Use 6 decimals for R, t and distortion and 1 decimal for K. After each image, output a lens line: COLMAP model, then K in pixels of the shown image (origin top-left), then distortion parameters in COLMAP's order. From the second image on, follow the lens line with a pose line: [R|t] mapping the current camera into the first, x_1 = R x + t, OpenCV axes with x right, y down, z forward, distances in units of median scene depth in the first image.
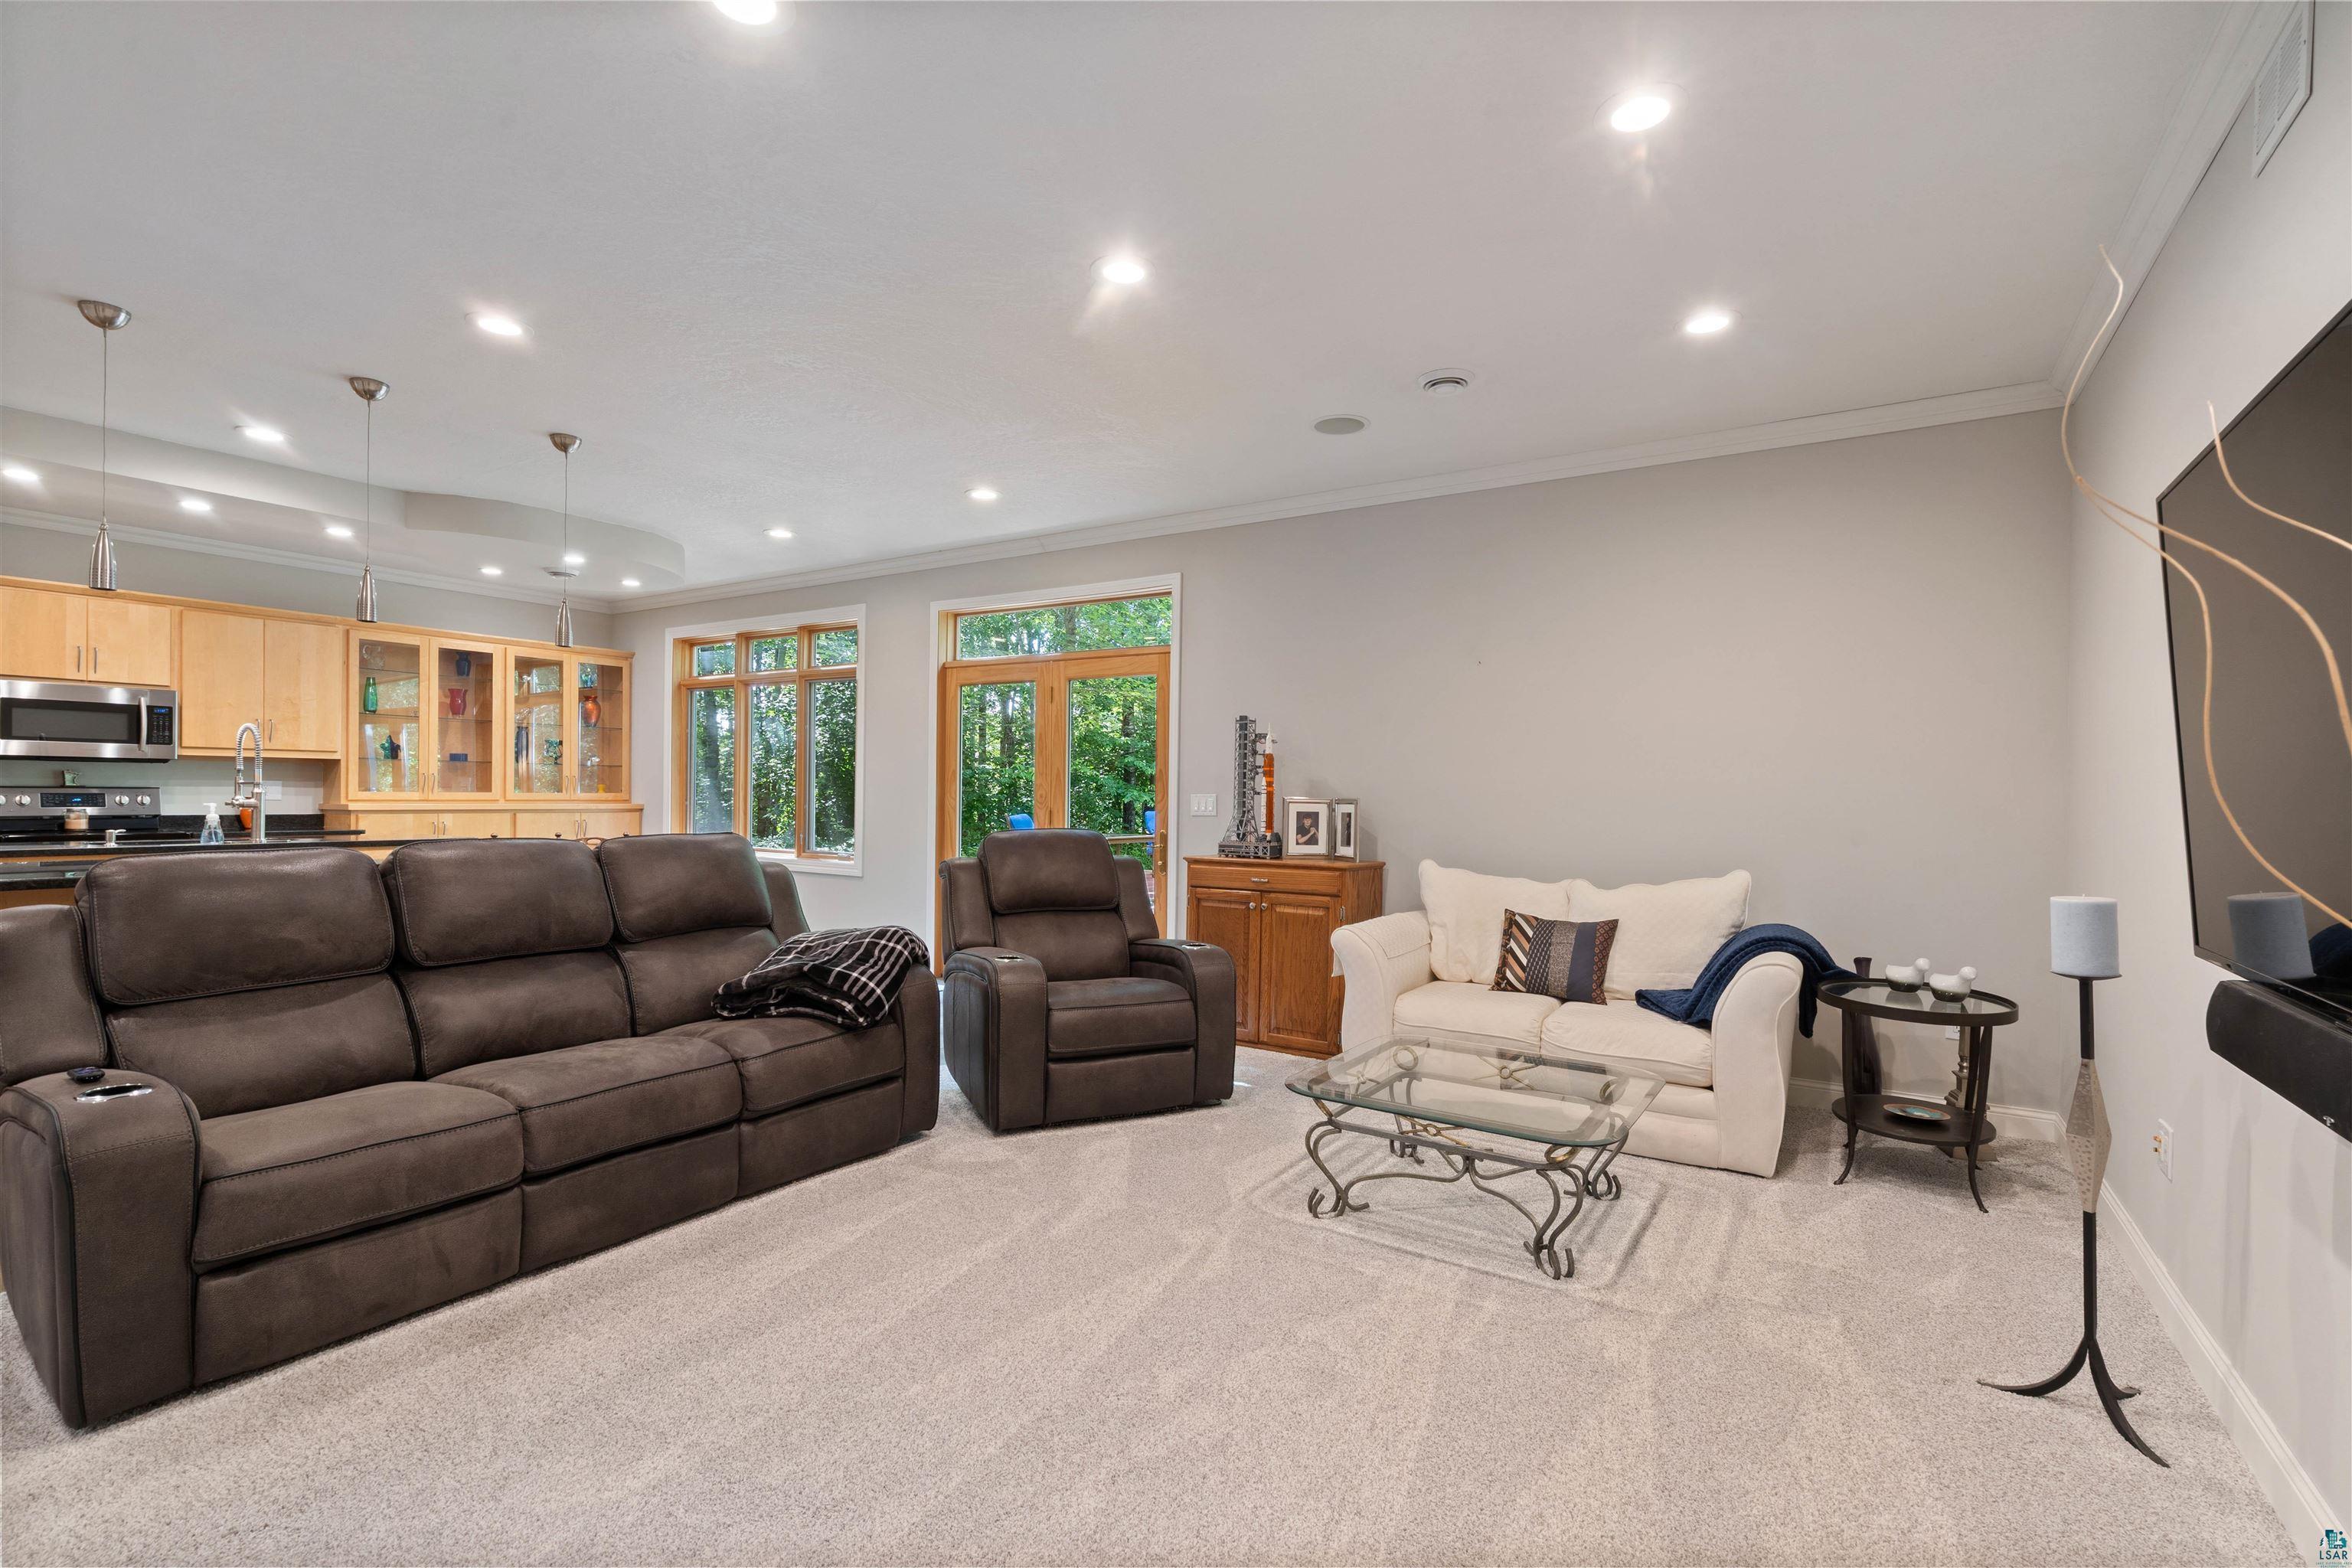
lens RADIAL K [[1076.8, 0, 1190.1], [0, 1076.8, 798.8], [0, 0, 1]] dist [-0.002444, -0.000276]
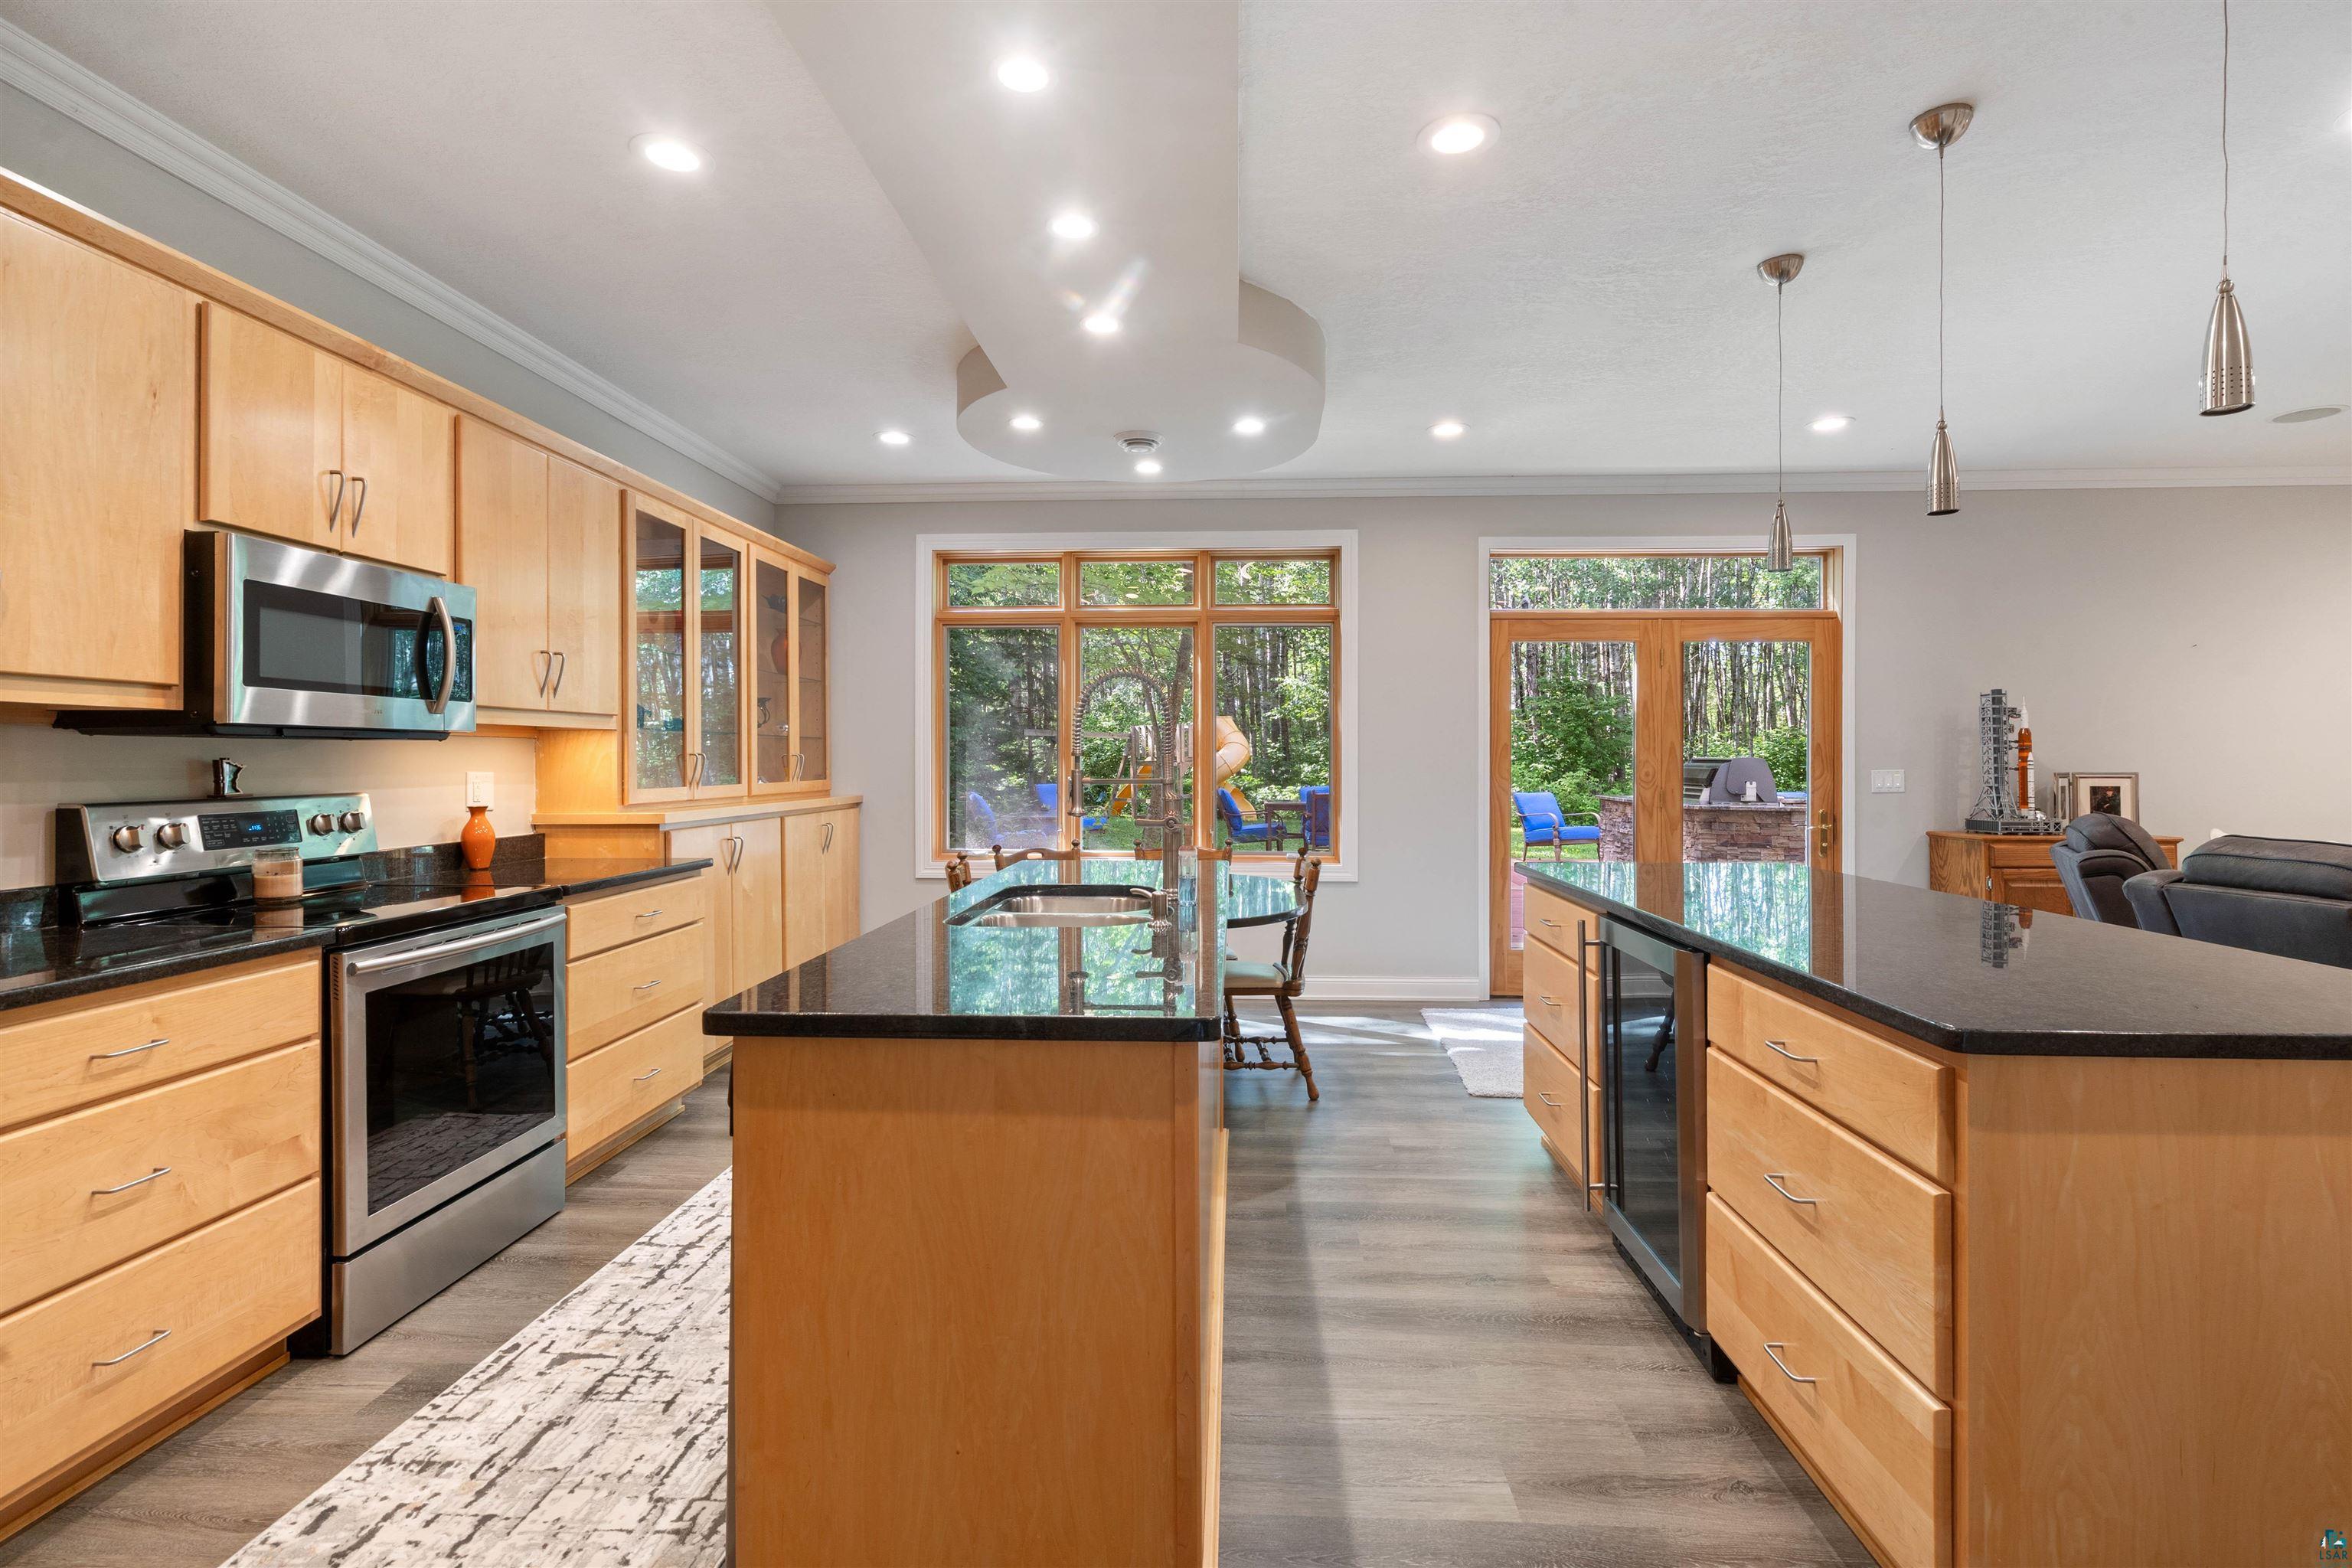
lens RADIAL K [[1076.8, 0, 1181.3], [0, 1076.8, 760.5], [0, 0, 1]] dist [-0.002444, -0.000276]
pose [[0.866786, -0.012969, 0.498511, -1.080476], [0.013155, 0.999909, 0.003140, -0.025584], [-0.498506, 0.003836, 0.866878, 0.521600]]
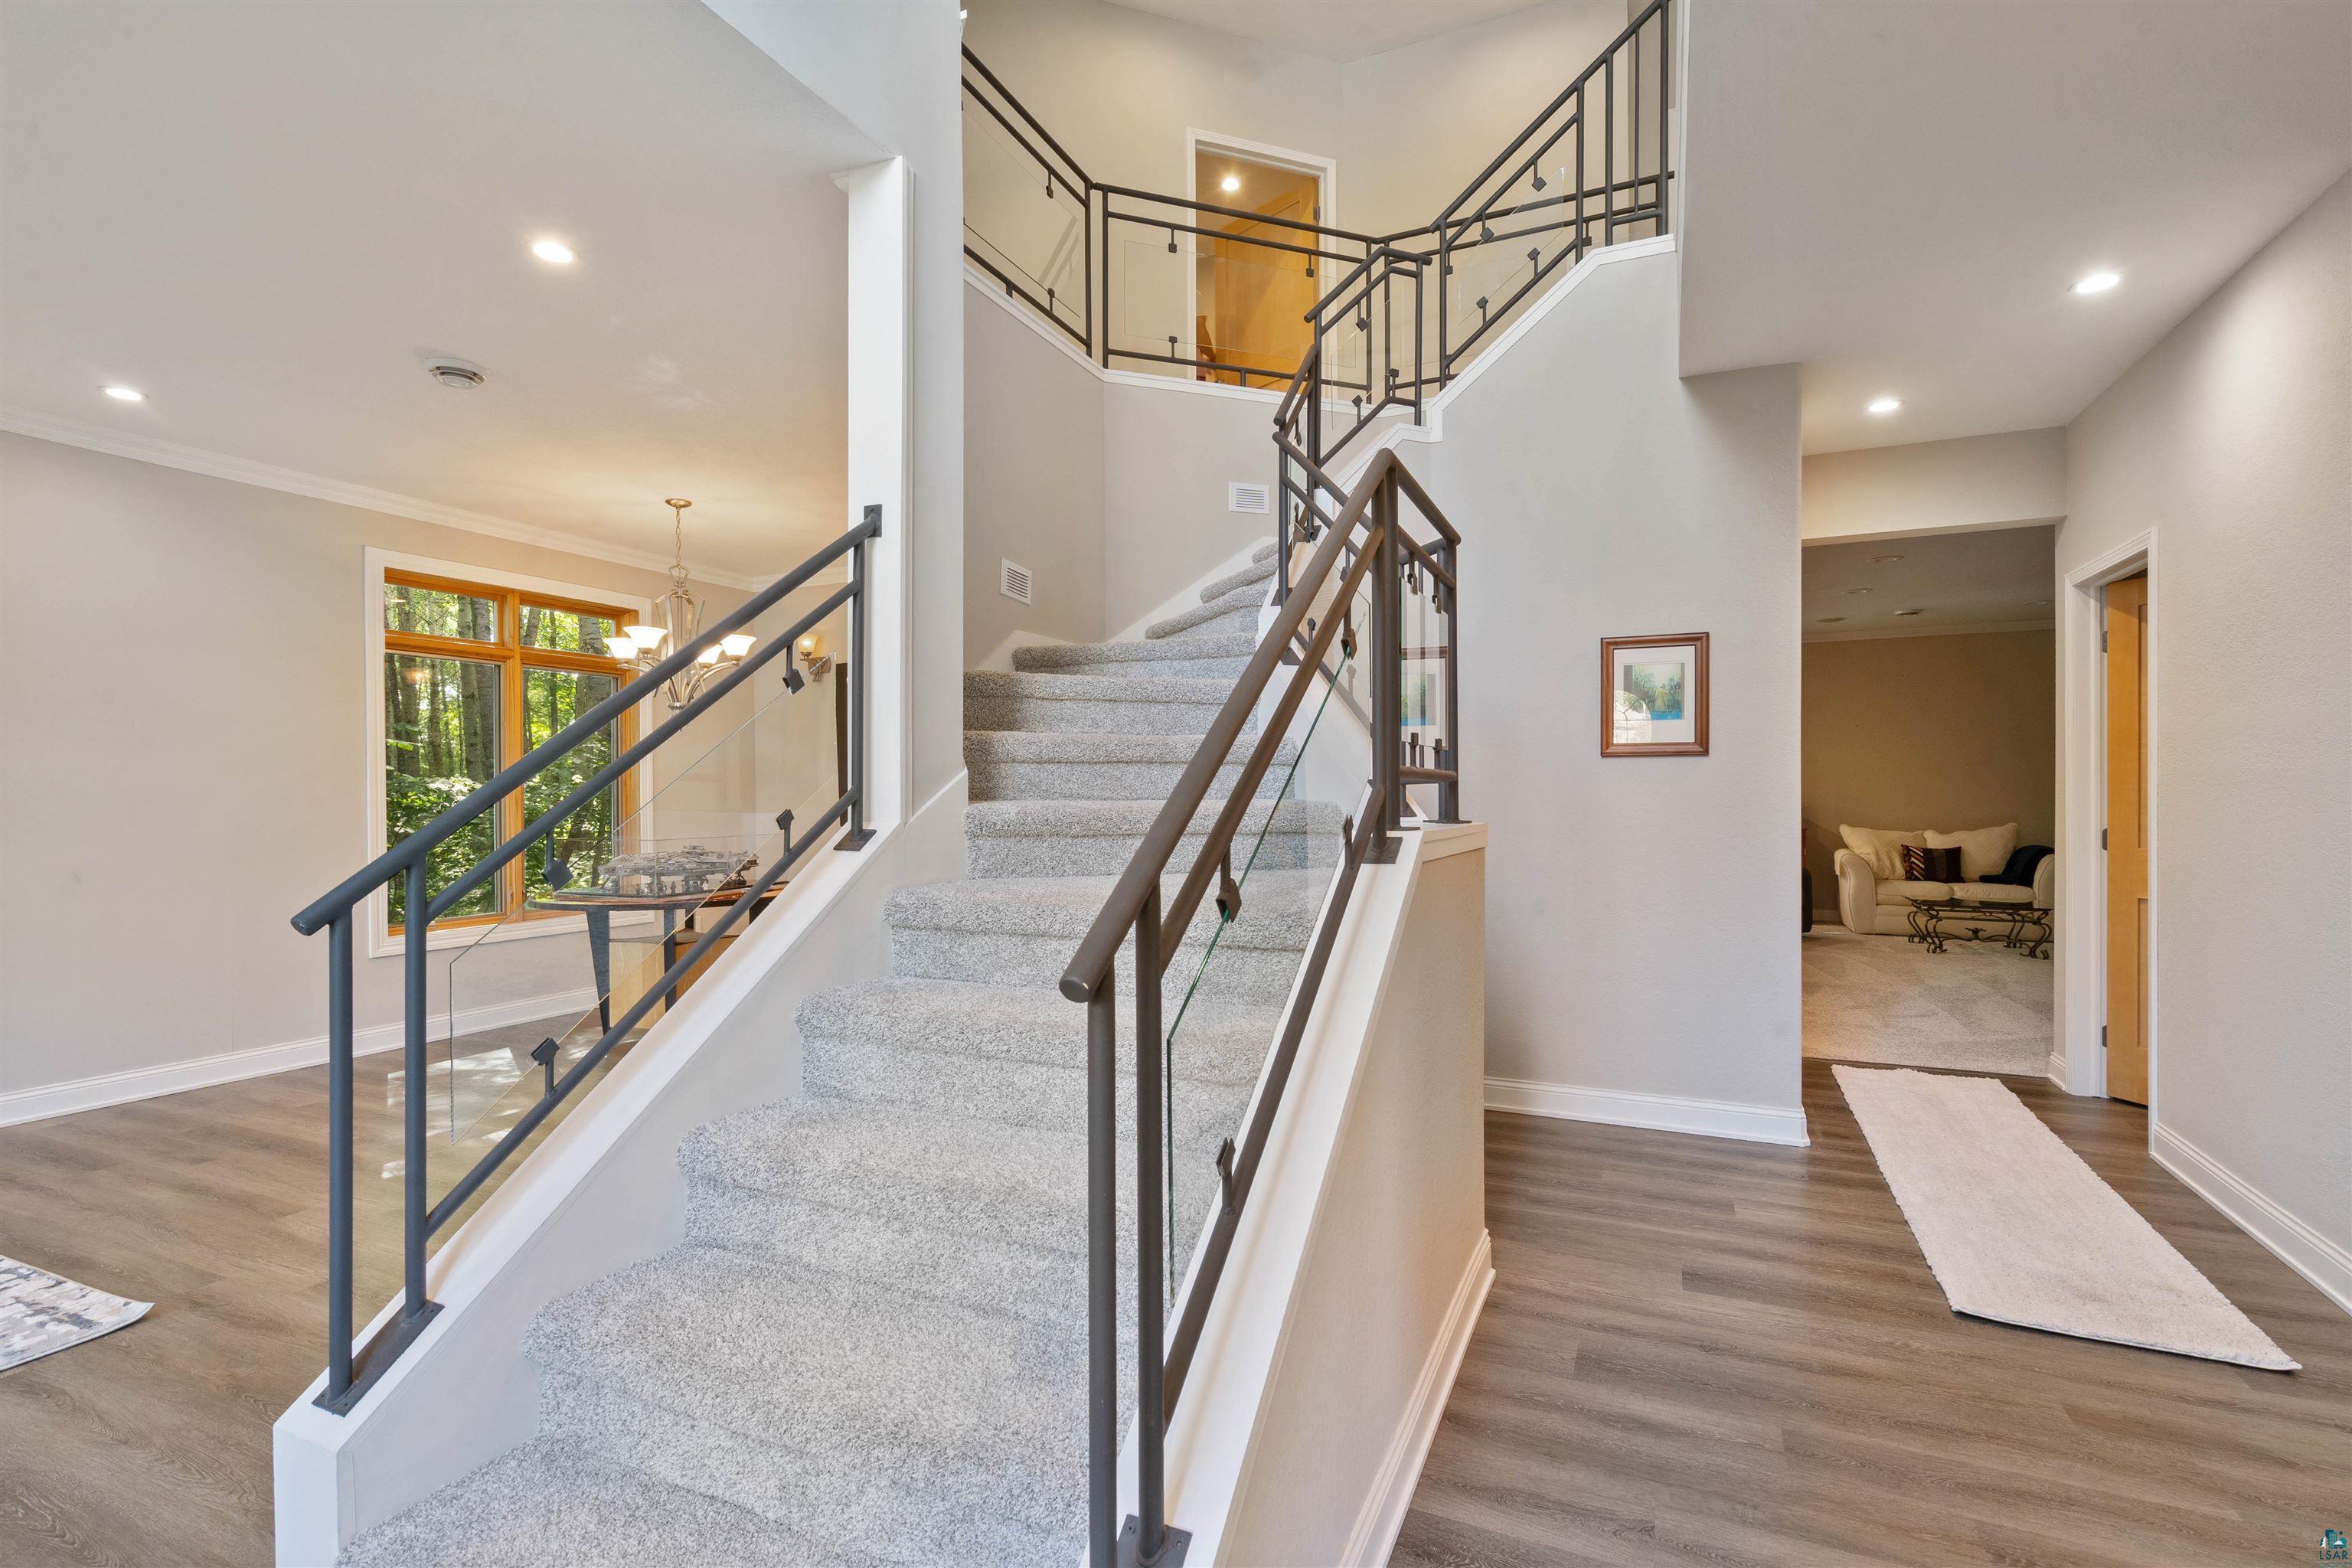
lens RADIAL K [[1076.8, 0, 1175.7], [0, 1076.8, 792.2], [0, 0, 1]] dist [-0.002444, -0.000276]
pose [[0.990592, -0.013726, 0.136156, -1.191487], [0.014574, 0.999880, -0.005233, -0.009472], [-0.136068, 0.007168, 0.990674, -0.786971]]
